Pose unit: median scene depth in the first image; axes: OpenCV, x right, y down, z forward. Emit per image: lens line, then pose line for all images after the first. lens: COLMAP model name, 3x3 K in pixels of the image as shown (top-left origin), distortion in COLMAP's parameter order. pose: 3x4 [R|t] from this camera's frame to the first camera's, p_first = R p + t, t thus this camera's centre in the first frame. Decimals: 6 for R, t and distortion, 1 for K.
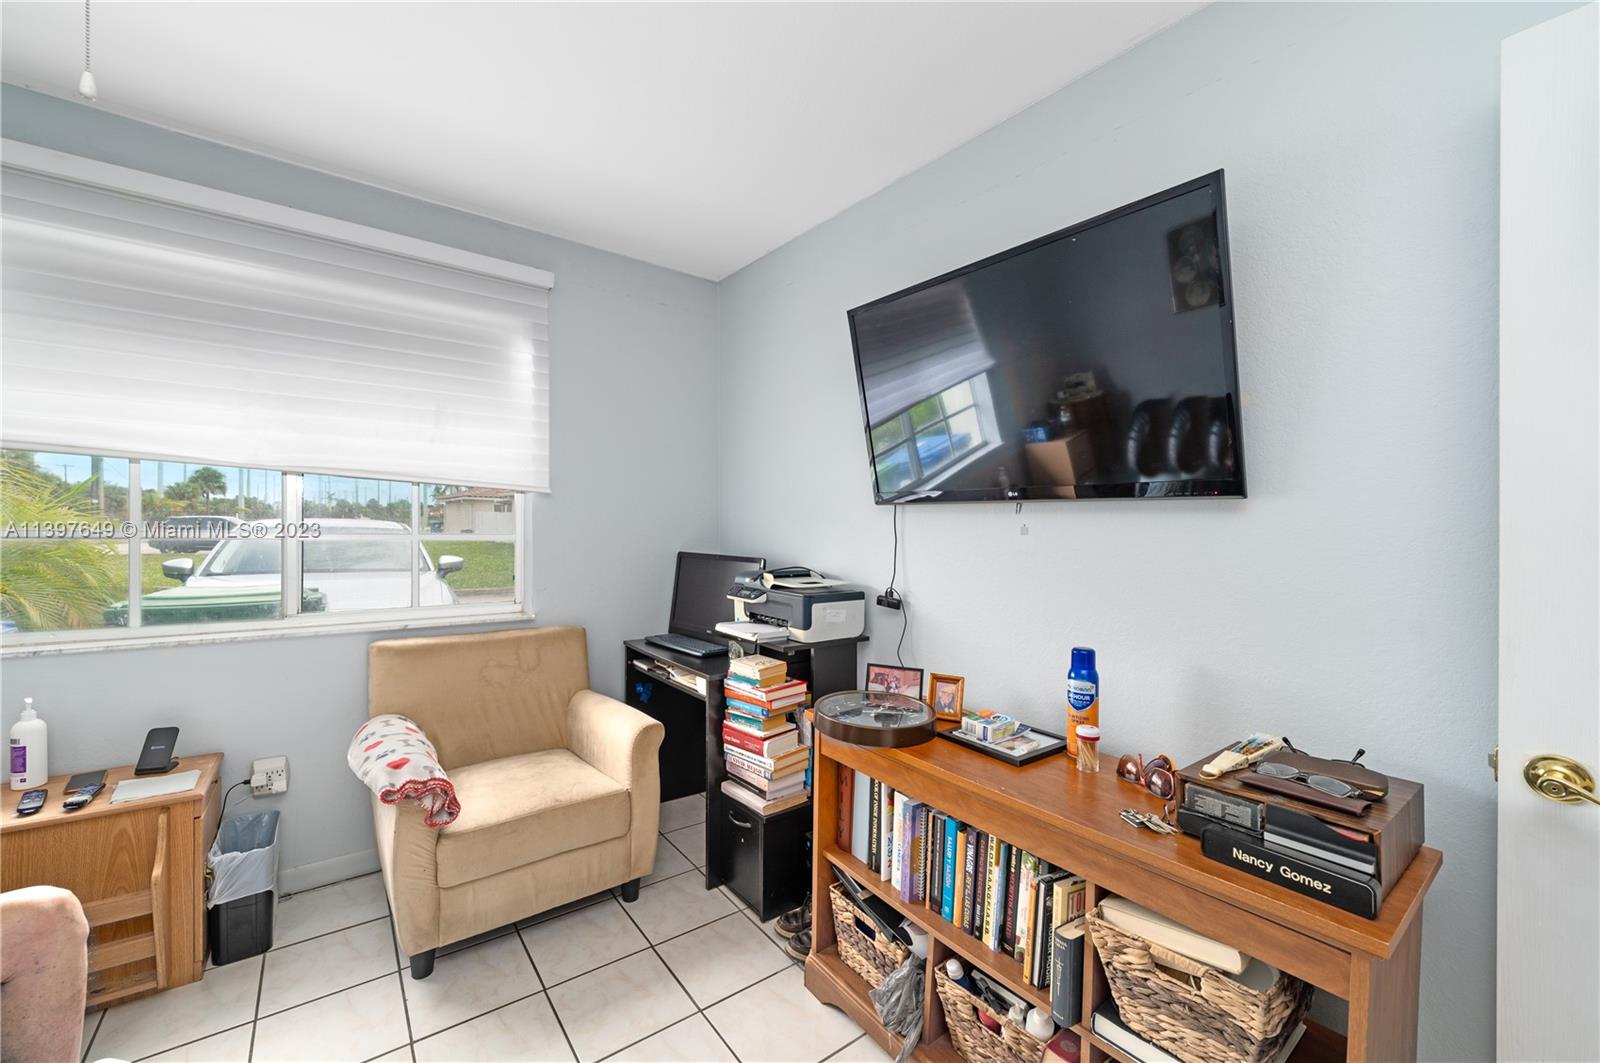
lens RADIAL K [[637.5, 0, 800.0], [0, 637.5, 531.5], [0, 0, 1]] dist [0.002396, 0.000068]
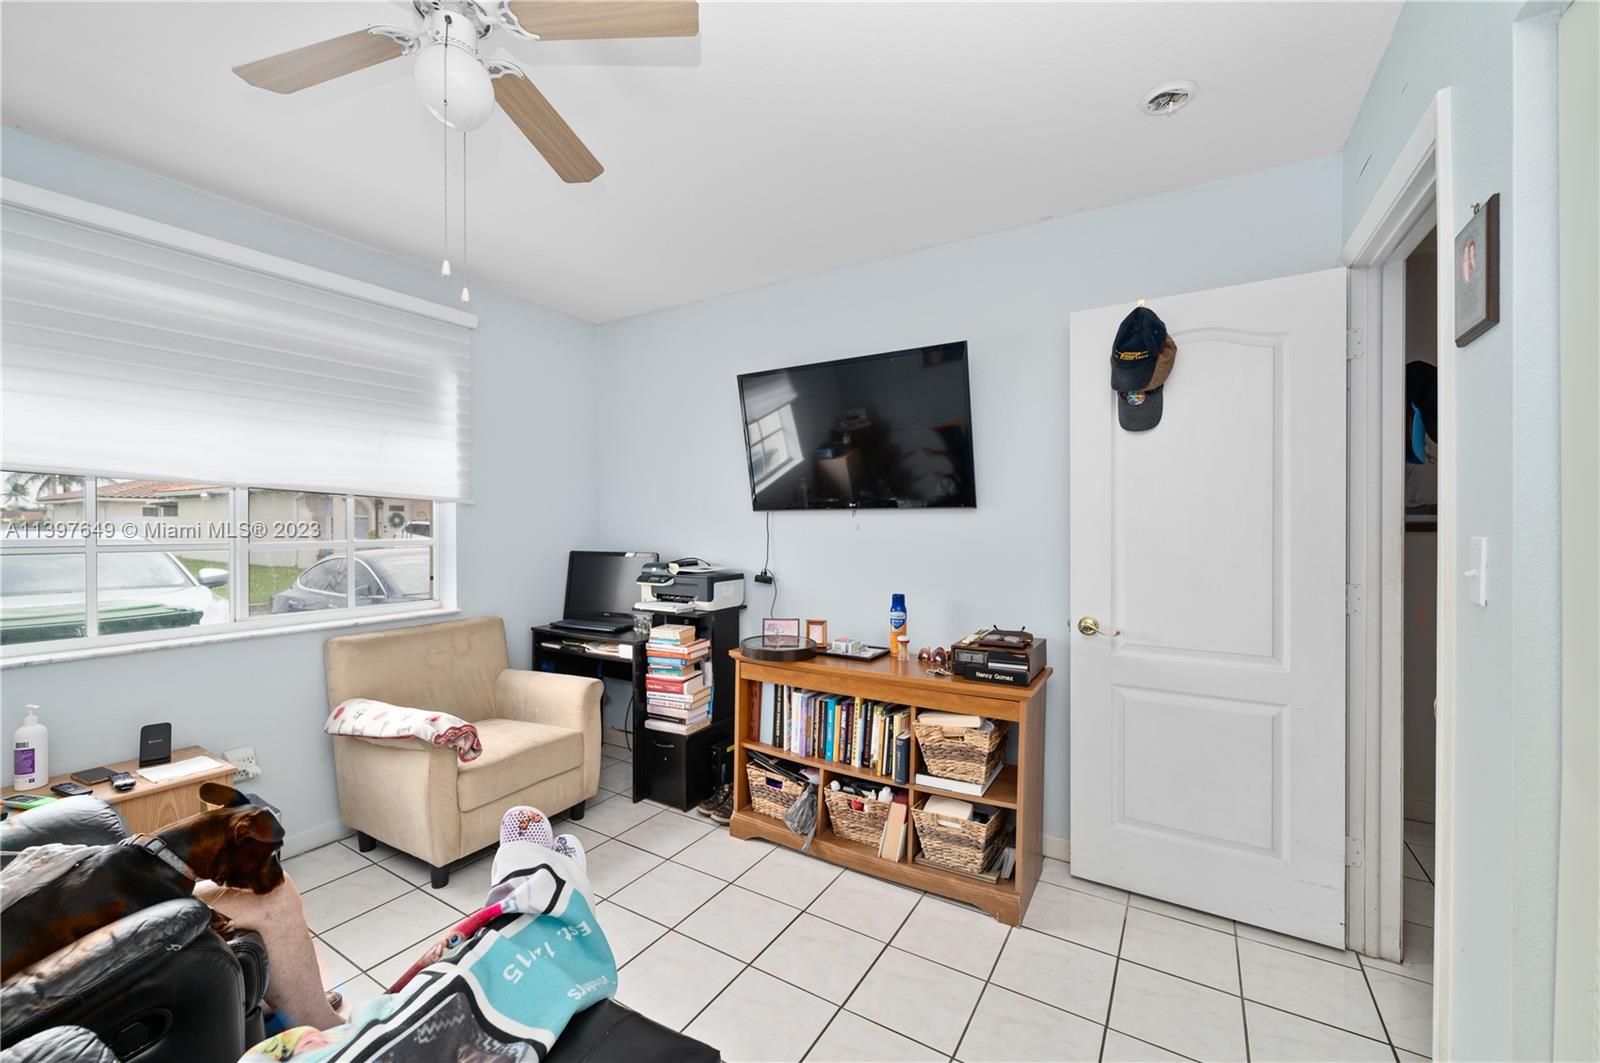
lens RADIAL K [[635.5, 0, 806.7], [0, 635.5, 555.4], [0, 0, 1]] dist [-0.000330, -0.000028]
pose [[0.924955, -0.037845, 0.378188, -0.380790], [0.022705, 0.998755, 0.044415, -0.005610], [-0.379399, -0.032495, 0.924663, -0.443331]]
